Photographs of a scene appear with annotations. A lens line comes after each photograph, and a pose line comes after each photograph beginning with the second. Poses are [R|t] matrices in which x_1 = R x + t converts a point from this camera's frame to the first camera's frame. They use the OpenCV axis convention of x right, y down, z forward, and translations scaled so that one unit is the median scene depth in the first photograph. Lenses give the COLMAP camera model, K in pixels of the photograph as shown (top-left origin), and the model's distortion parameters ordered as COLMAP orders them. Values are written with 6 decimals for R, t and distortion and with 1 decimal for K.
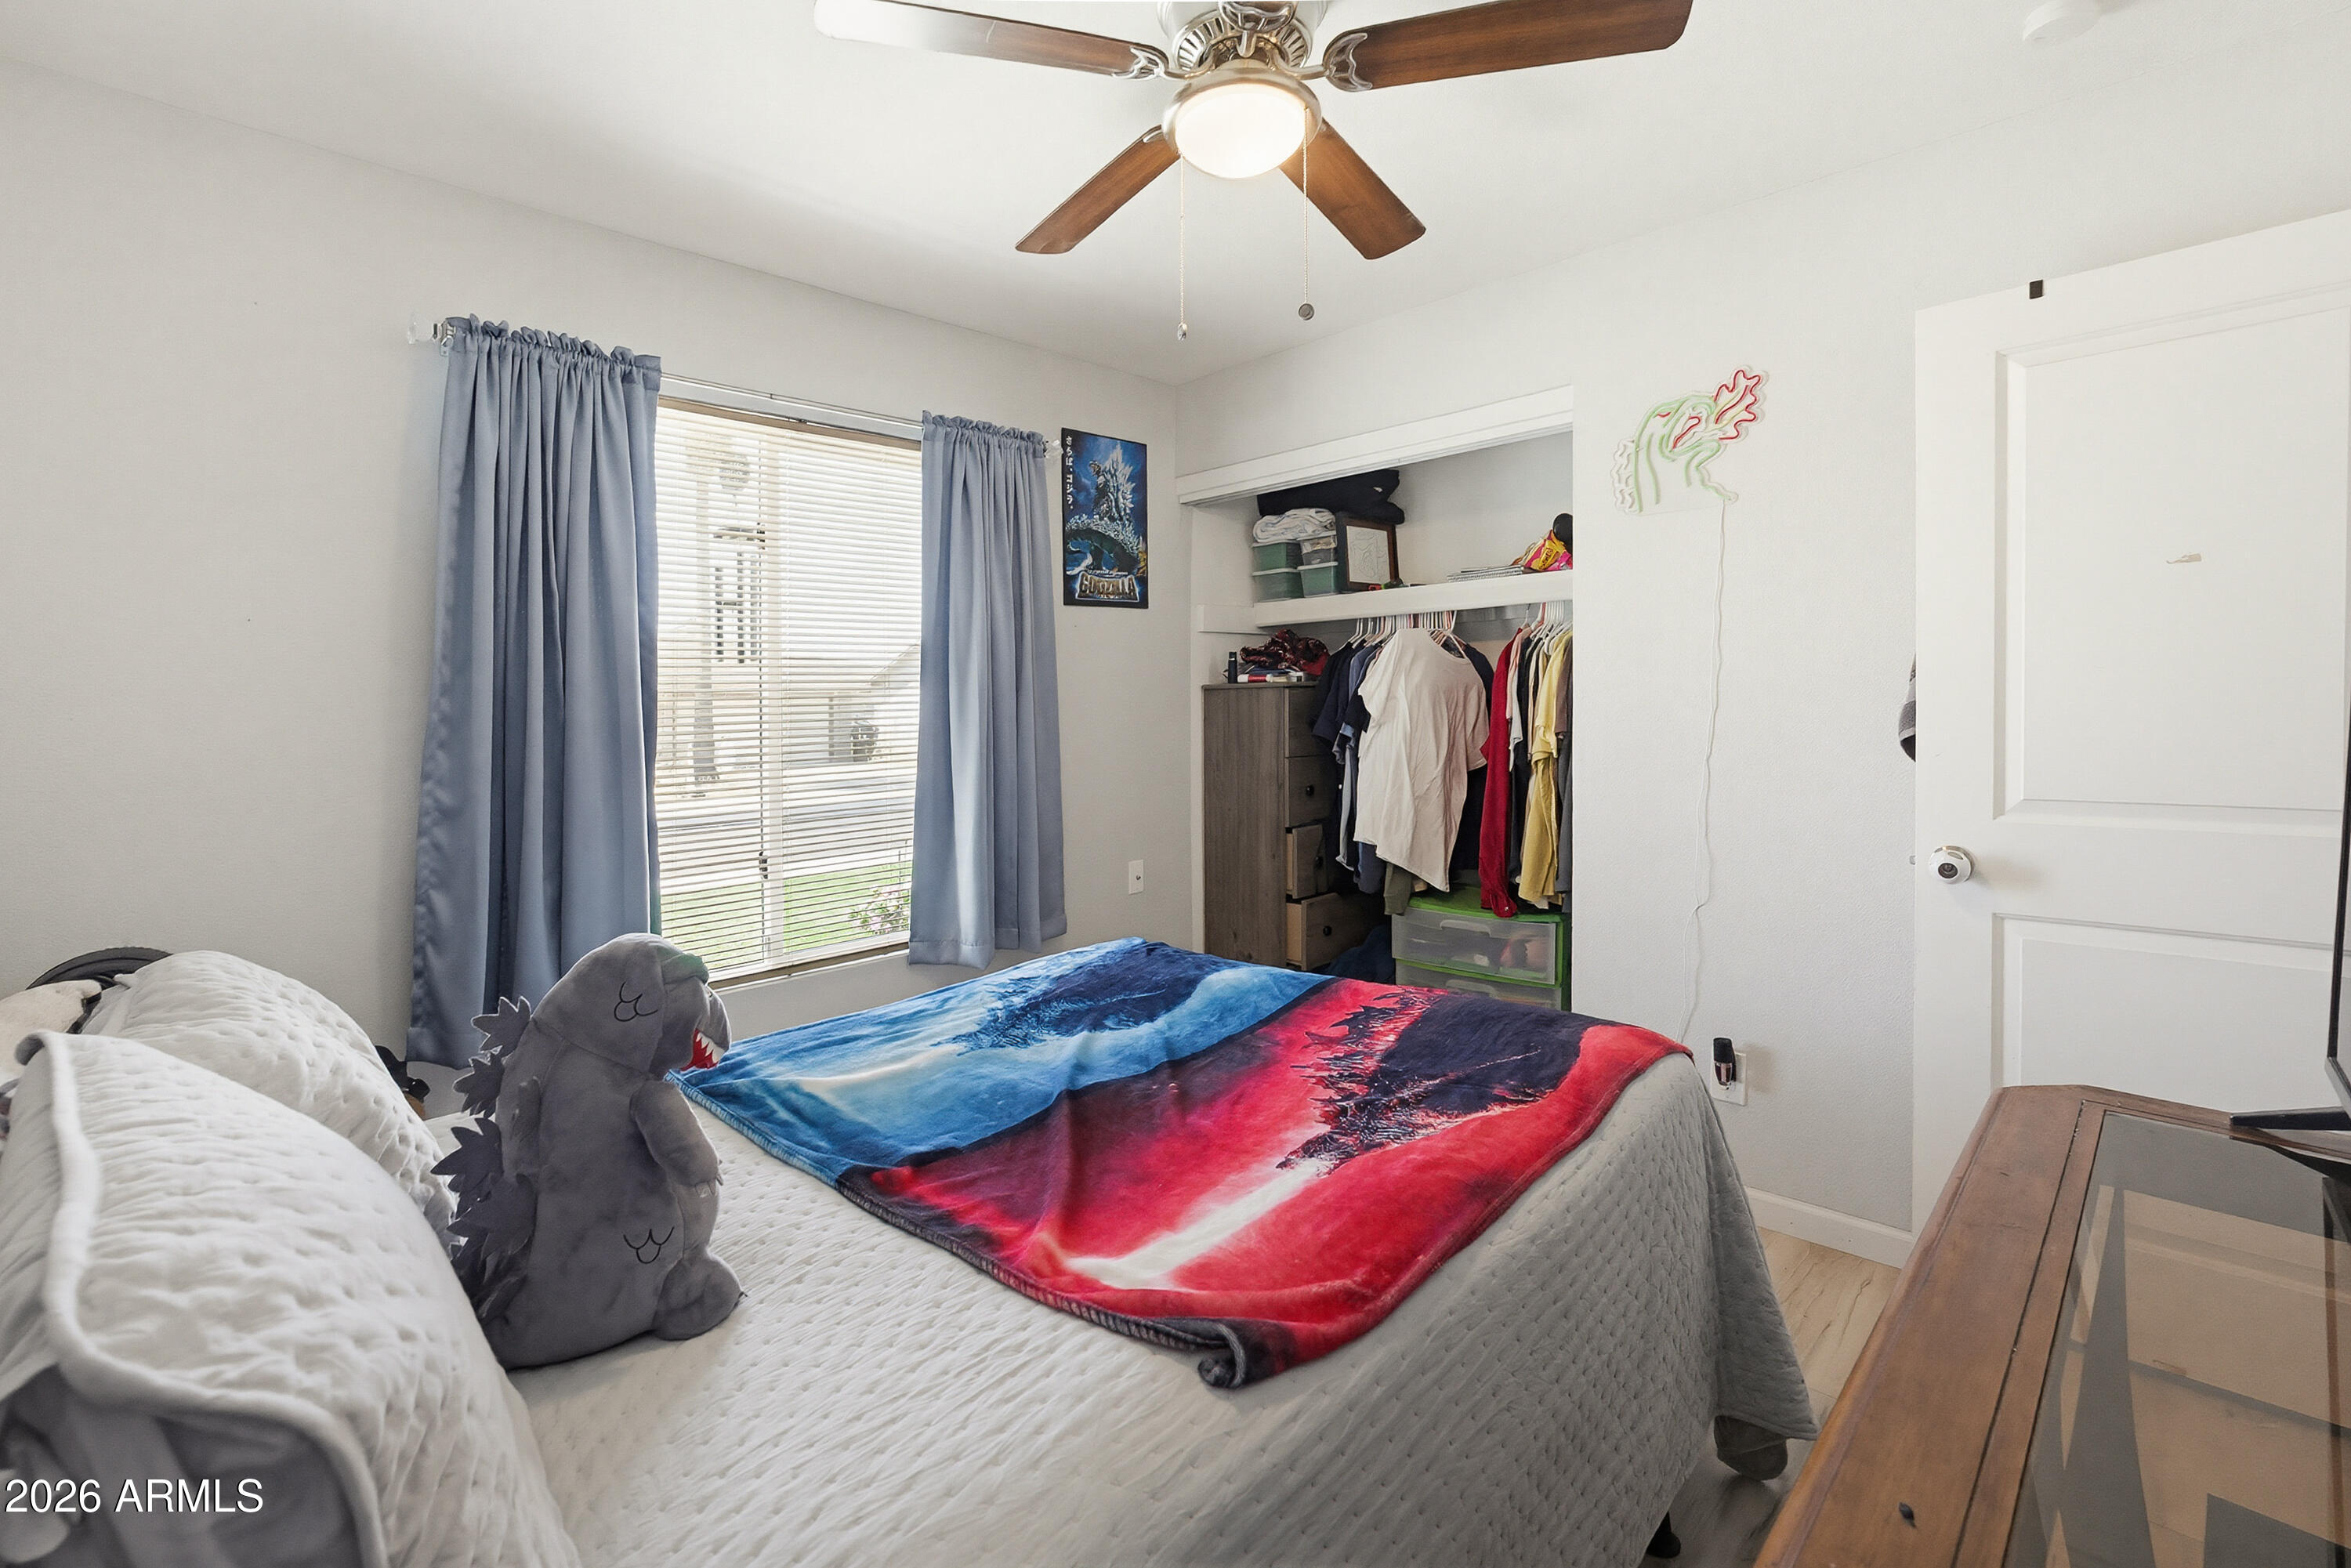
lens RADIAL K [[1060.8, 0, 1167.0], [0, 1060.8, 702.0], [0, 0, 1]] dist [-0.014828, -0.000092]
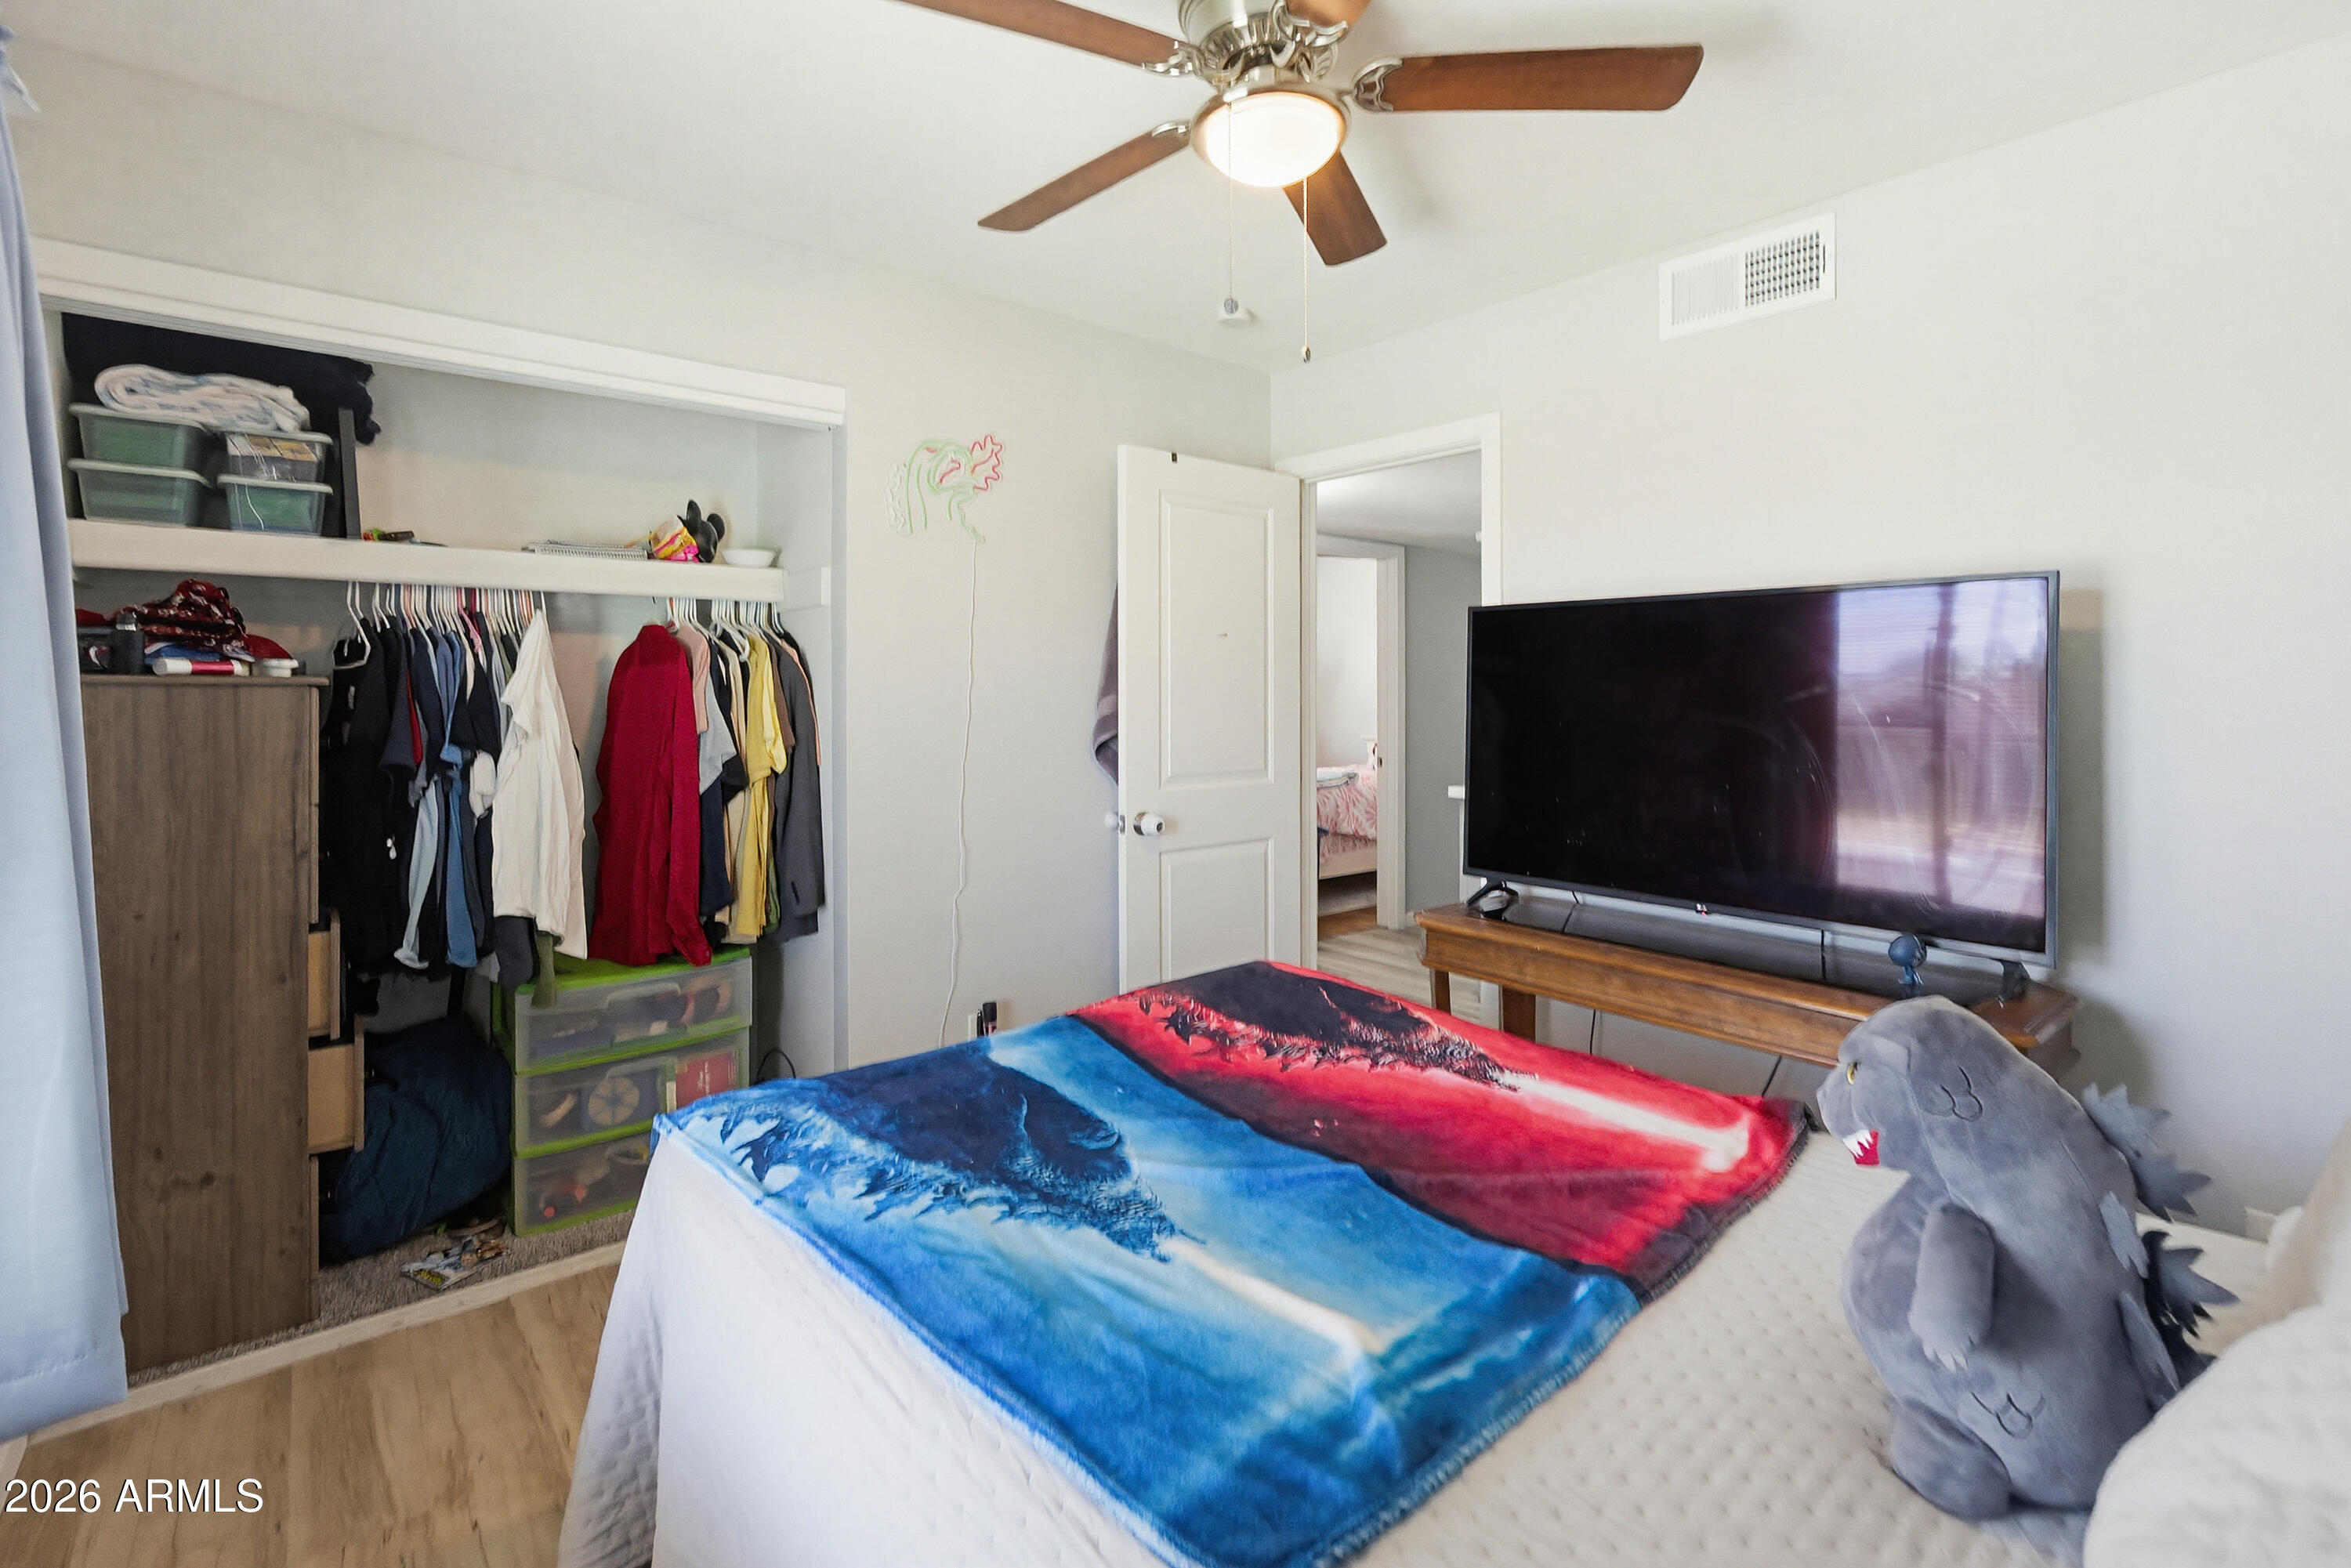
lens RADIAL K [[1060.8, 0, 1167.0], [0, 1060.8, 702.0], [0, 0, 1]] dist [-0.014828, -0.000092]
pose [[0.086588, 0.011229, 0.996181, -0.619267], [-0.003992, 0.999932, -0.010924, -0.000842], [-0.996236, -0.003031, 0.086627, 0.688316]]
